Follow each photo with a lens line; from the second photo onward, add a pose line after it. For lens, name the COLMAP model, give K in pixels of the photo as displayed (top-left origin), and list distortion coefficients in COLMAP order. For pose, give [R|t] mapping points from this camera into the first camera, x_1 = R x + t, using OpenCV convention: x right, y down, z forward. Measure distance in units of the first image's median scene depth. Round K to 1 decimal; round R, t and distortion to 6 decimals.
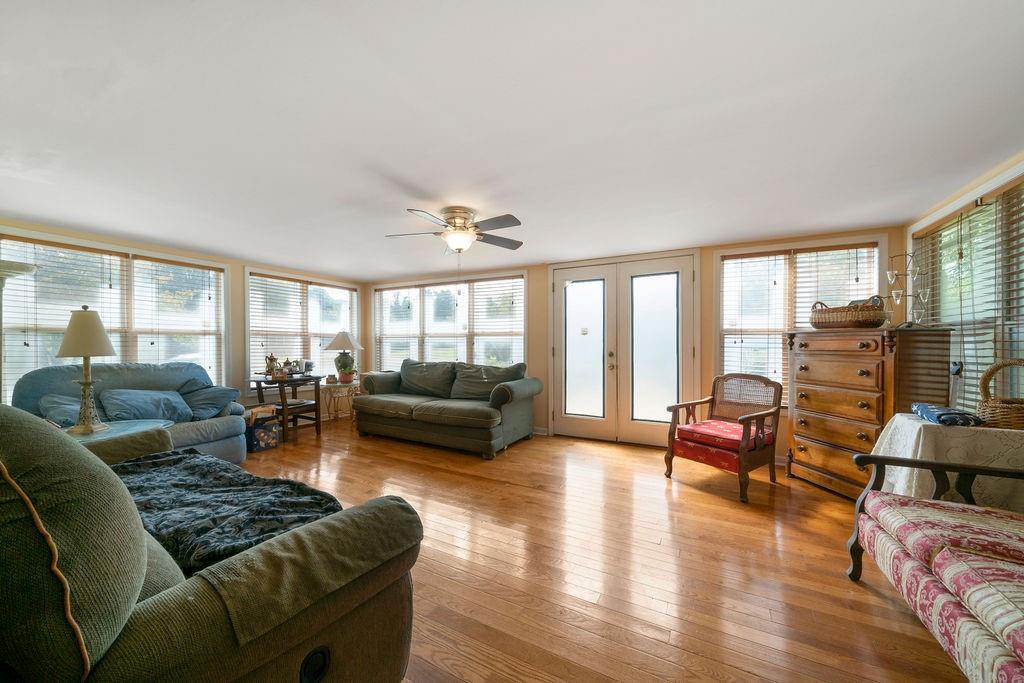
lens RADIAL K [[388.3, 0, 511.1], [0, 388.3, 346.2], [0, 0, 1]] dist [-0.004285, -0.000149]
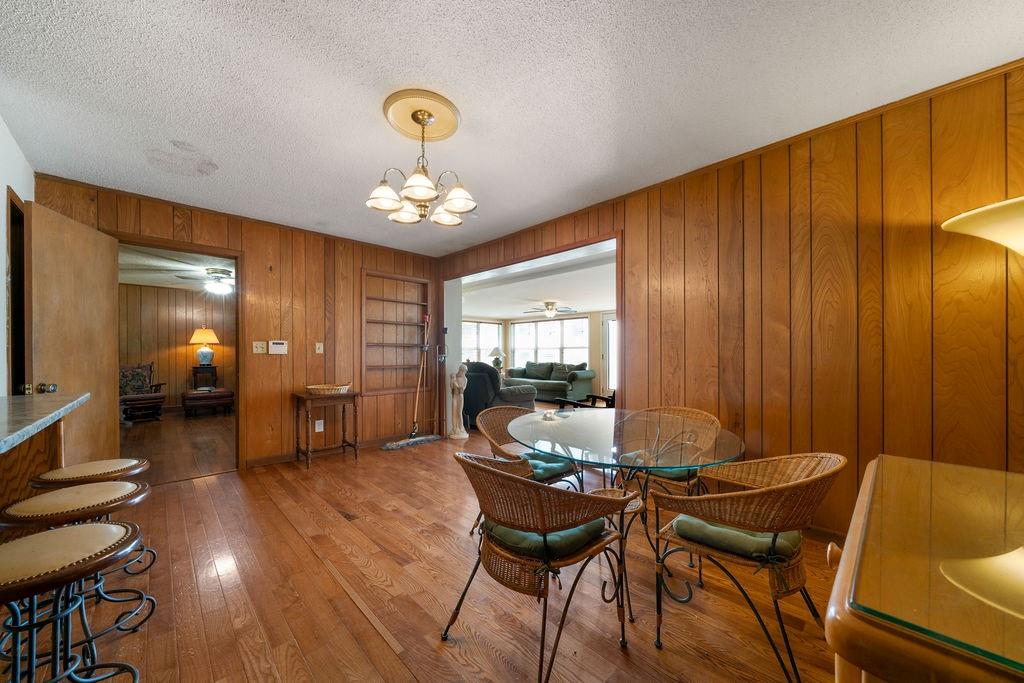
lens RADIAL K [[351.3, 0, 507.0], [0, 351.3, 356.4], [0, 0, 1]] dist [-0.006461, 0.000624]
pose [[0.953951, -0.001735, -0.299958, 0.152701], [0.003583, 0.999978, 0.005608, -0.000067], [0.299942, -0.006425, 0.953936, -0.694212]]
